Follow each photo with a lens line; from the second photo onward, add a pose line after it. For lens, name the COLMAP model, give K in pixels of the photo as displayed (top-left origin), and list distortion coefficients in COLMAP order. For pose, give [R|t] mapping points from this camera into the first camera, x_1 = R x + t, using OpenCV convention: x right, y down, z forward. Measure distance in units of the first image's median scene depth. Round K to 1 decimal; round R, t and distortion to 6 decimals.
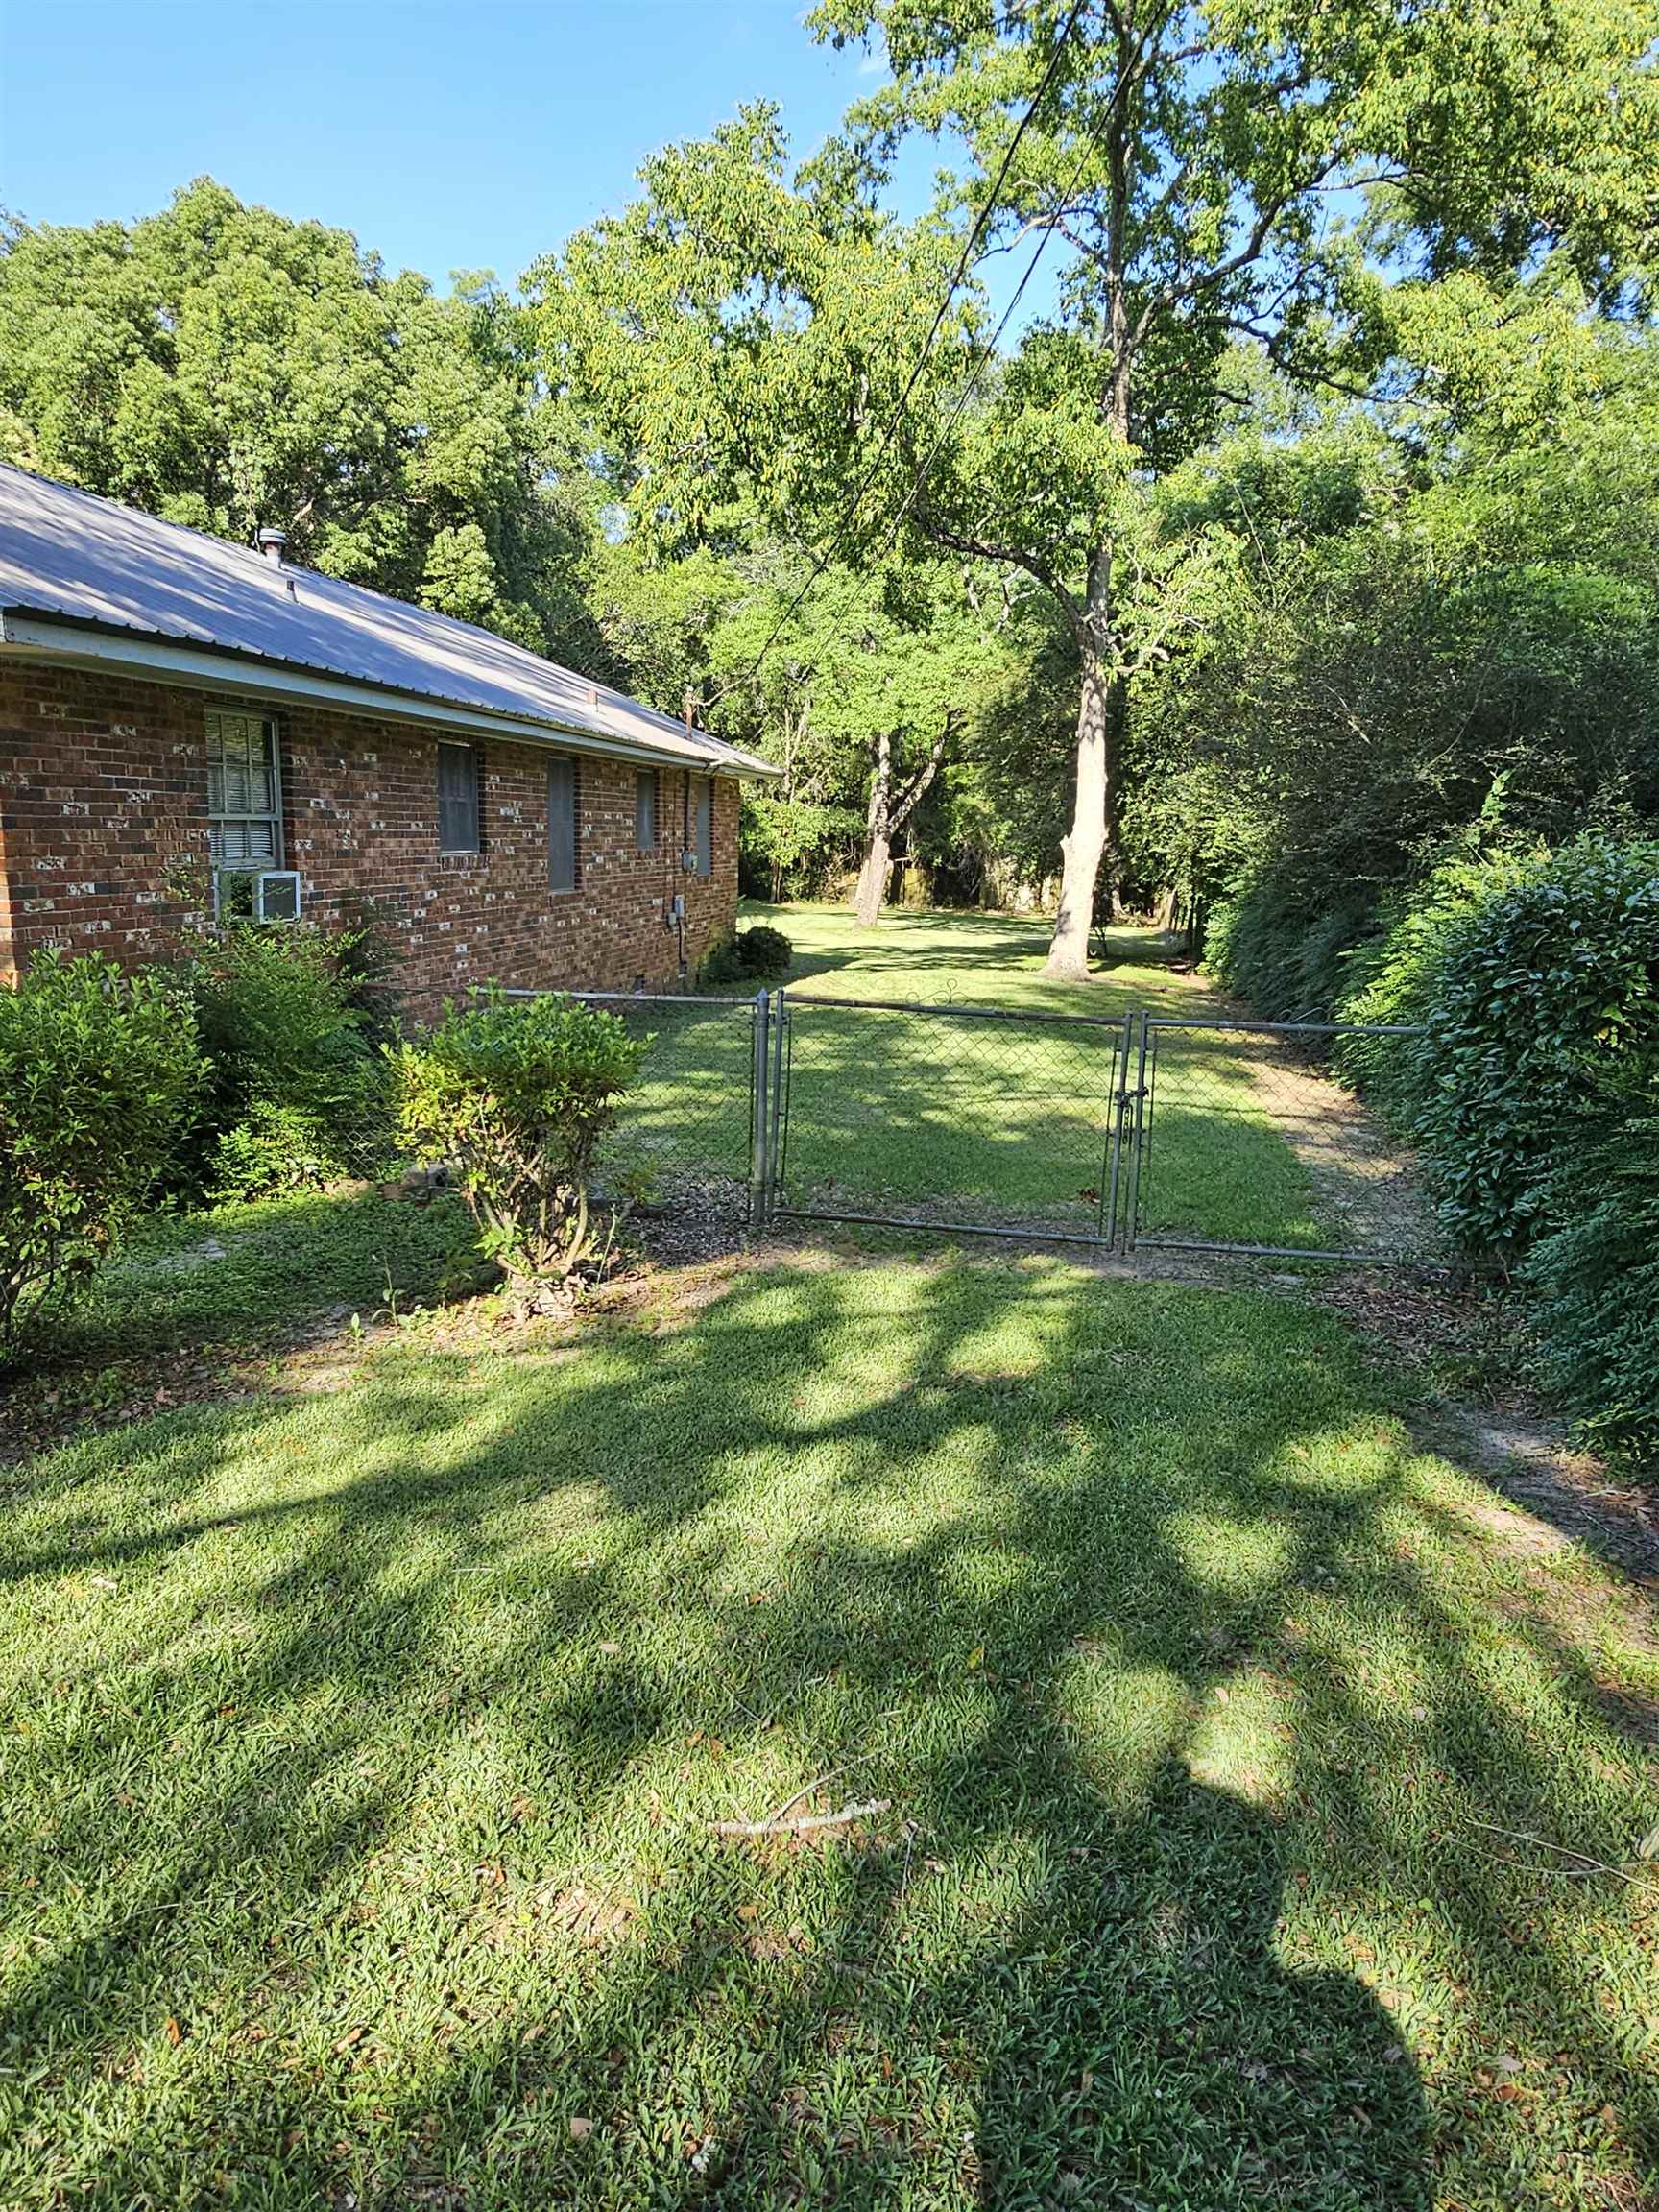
lens RADIAL K [[1424.8, 0, 810.8], [0, 1424.8, 1126.4], [0, 0, 1]] dist [0.000947, -0.003836]
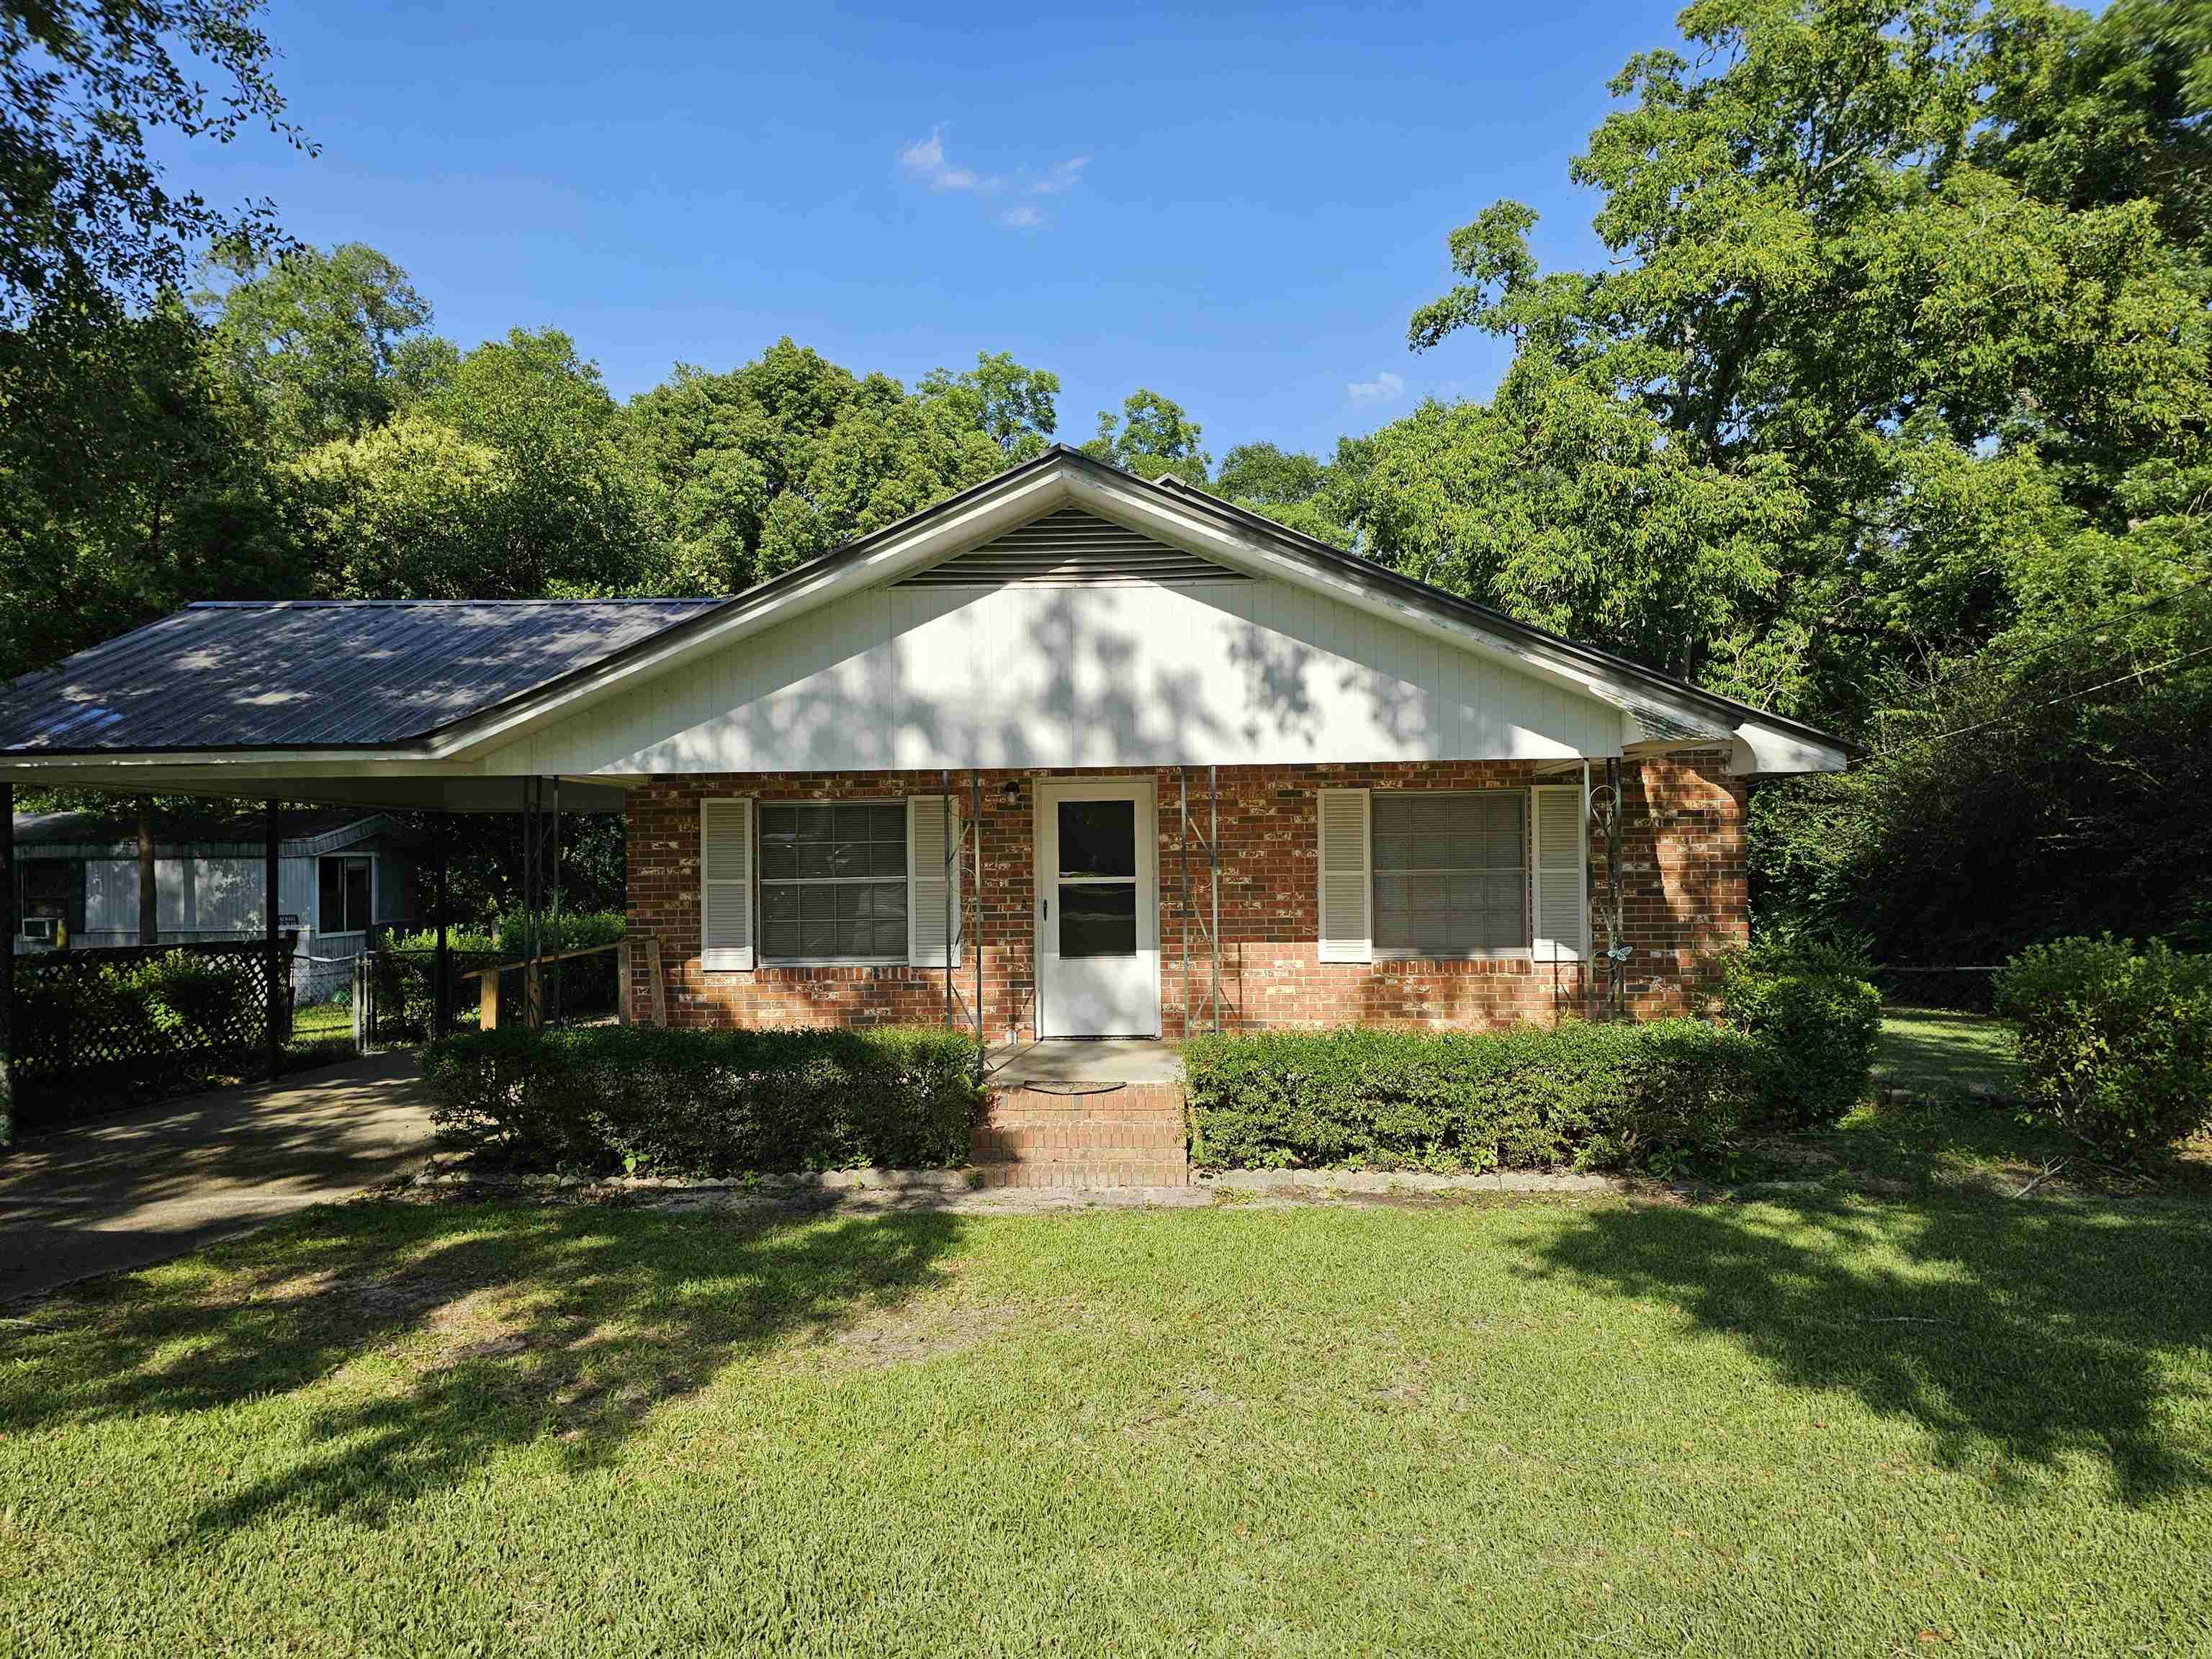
lens RADIAL K [[1477.2, 0, 1119.1], [0, 1477.2, 847.0], [0, 0, 1]] dist [0.078801, -0.077381]
pose [[0.989976, -0.039612, 0.135564, -0.903507], [0.067860, 0.975215, -0.210598, 0.039299], [-0.123862, 0.217686, 0.968128, -0.339543]]
